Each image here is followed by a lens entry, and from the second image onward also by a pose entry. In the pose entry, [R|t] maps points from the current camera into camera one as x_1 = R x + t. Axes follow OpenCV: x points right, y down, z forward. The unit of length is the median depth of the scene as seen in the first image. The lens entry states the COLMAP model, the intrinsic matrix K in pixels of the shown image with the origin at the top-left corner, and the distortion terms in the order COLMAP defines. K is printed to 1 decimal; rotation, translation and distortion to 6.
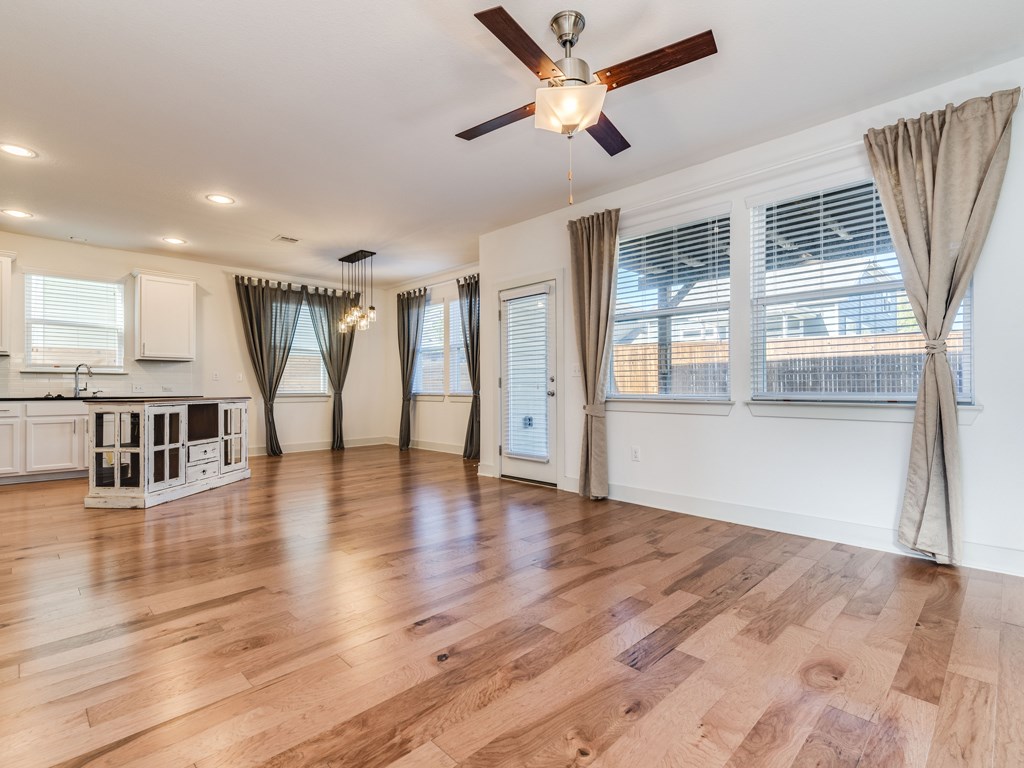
lens RADIAL K [[497.9, 0, 515.5], [0, 497.9, 386.2], [0, 0, 1]] dist [0.000912, -0.001196]
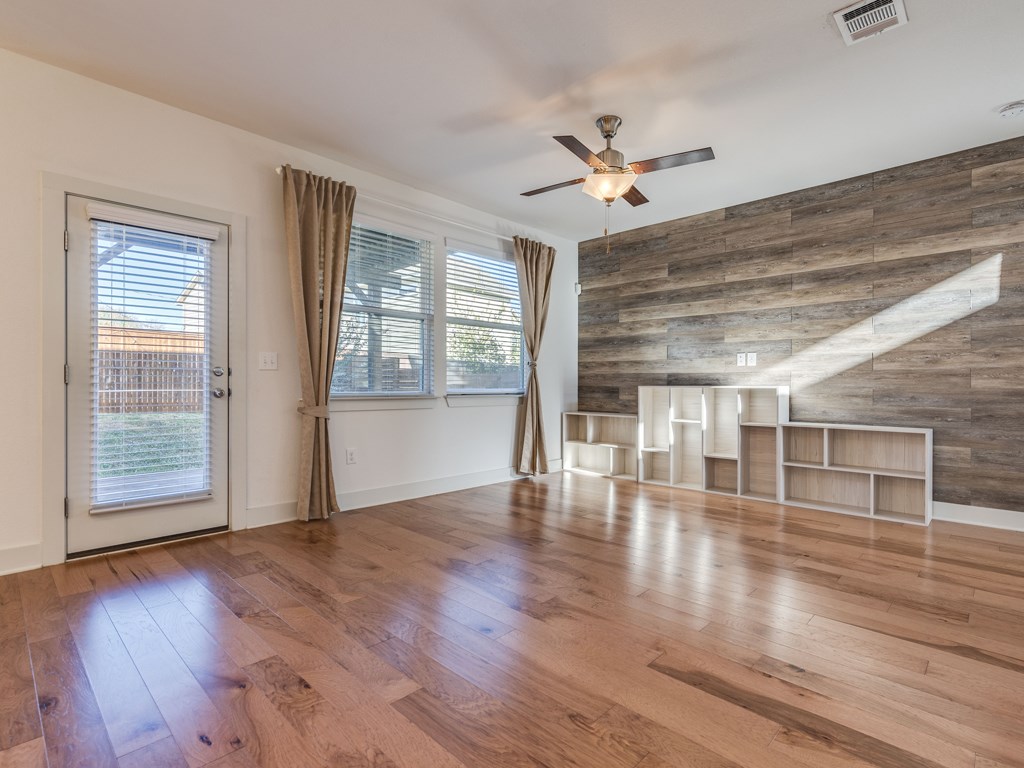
lens RADIAL K [[509.0, 0, 525.9], [0, 509.0, 380.9], [0, 0, 1]] dist [0.002338, 0.000020]
pose [[-0.025070, 0.008928, 0.999646, -0.636538], [-0.006731, 0.999936, -0.009099, 0.001889], [-0.999663, -0.006956, -0.025008, 0.616941]]
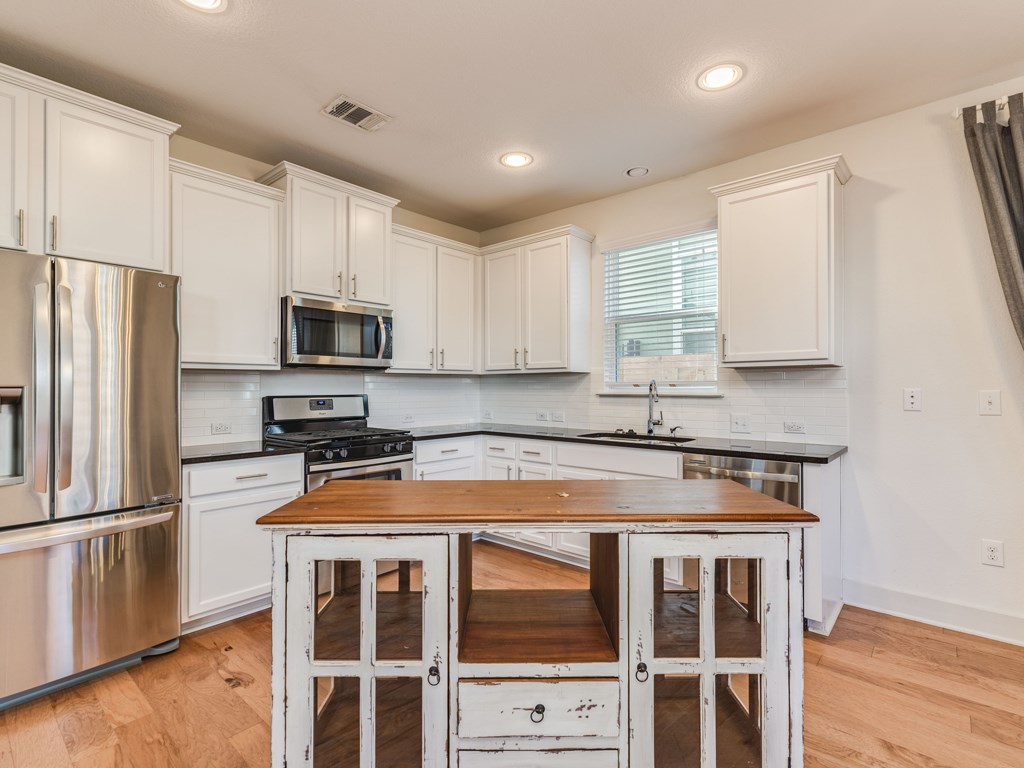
lens RADIAL K [[497.9, 0, 515.5], [0, 497.9, 386.2], [0, 0, 1]] dist [0.000912, -0.001196]
pose [[0.069737, -0.002054, -0.997563, -0.349542], [0.006845, 0.999975, -0.001581, -0.046482], [0.997542, -0.006718, 0.069750, 0.967347]]
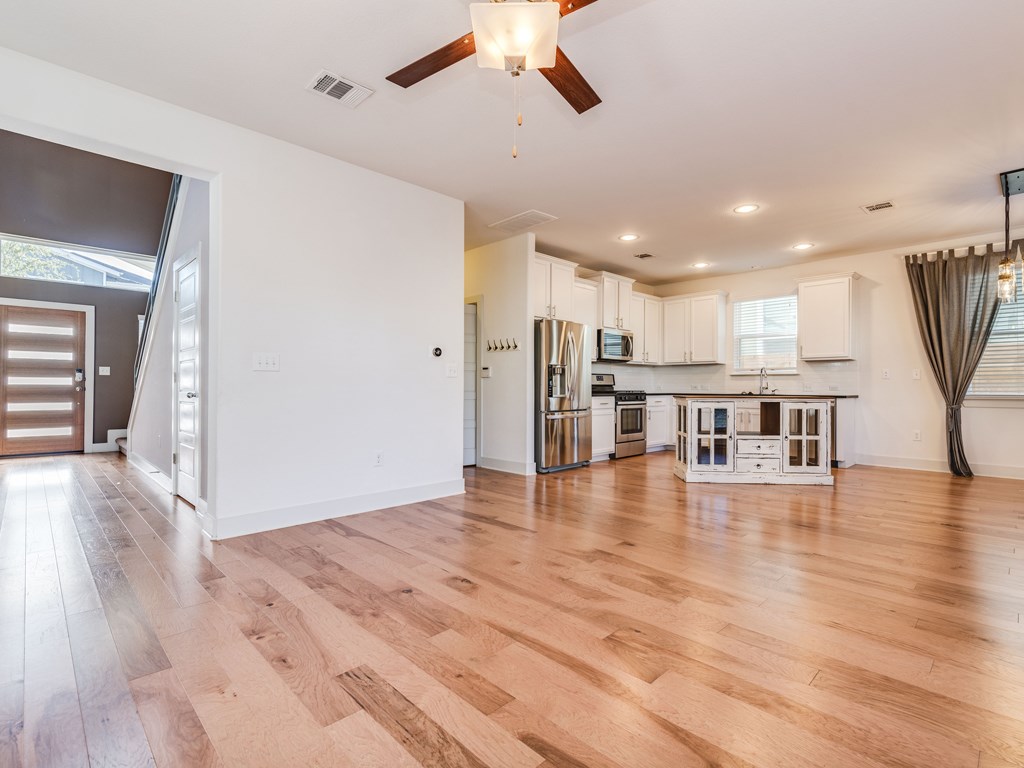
lens RADIAL K [[497.9, 0, 515.5], [0, 497.9, 386.2], [0, 0, 1]] dist [0.000912, -0.001196]
pose [[-0.013631, 0.000114, -0.999907, 0.442656], [0.000378, 1.000000, 0.000109, 0.001386], [0.999907, -0.000376, -0.013631, 0.495853]]
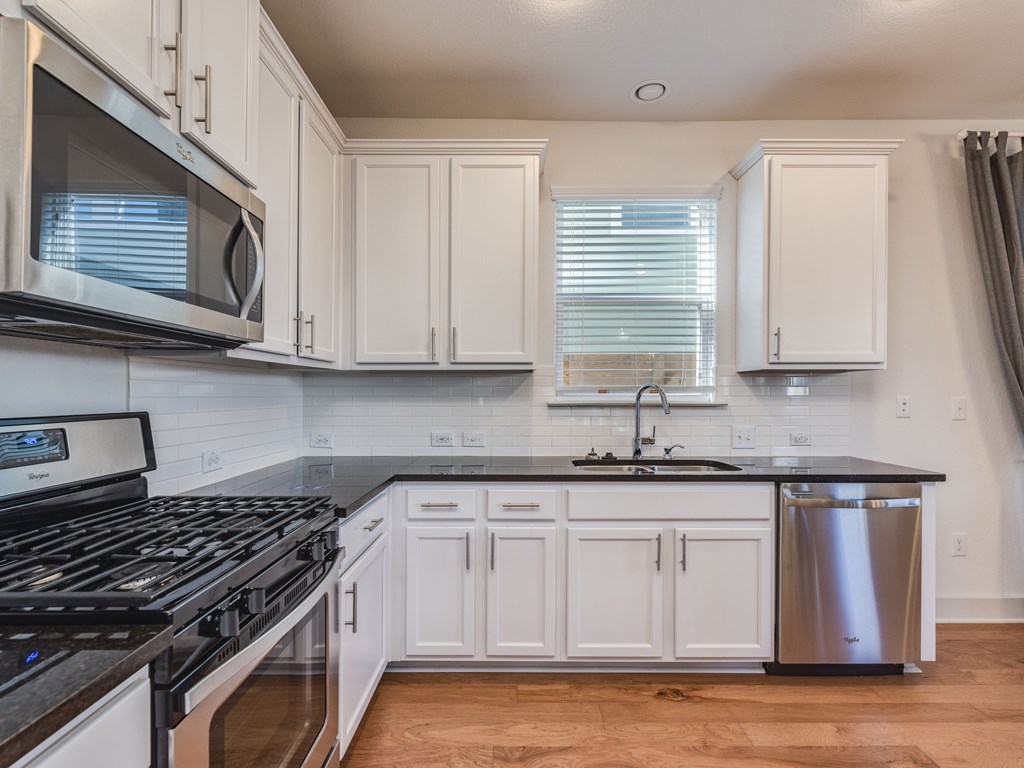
lens RADIAL K [[511.0, 0, 512.1], [0, 511.0, 394.9], [0, 0, 1]] dist [0.001034, -0.000567]
pose [[0.708071, 0.004154, -0.706129, -0.775270], [0.002367, 0.999963, 0.008256, -0.048607], [0.706137, -0.007517, 0.708035, 0.723834]]
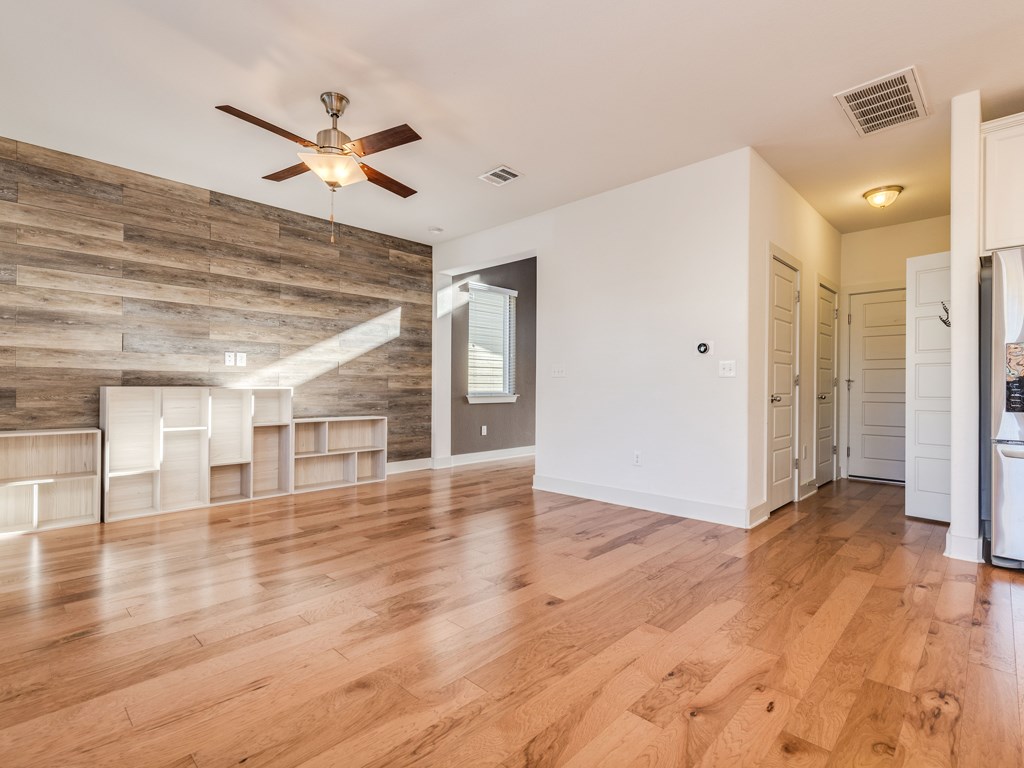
lens RADIAL K [[497.9, 0, 515.5], [0, 497.9, 386.2], [0, 0, 1]] dist [0.000912, -0.001196]
pose [[-0.999849, -0.002979, -0.017138, -0.164265], [-0.002883, 0.999980, -0.005634, 0.002895], [0.017154, -0.005584, -0.999837, 1.113894]]
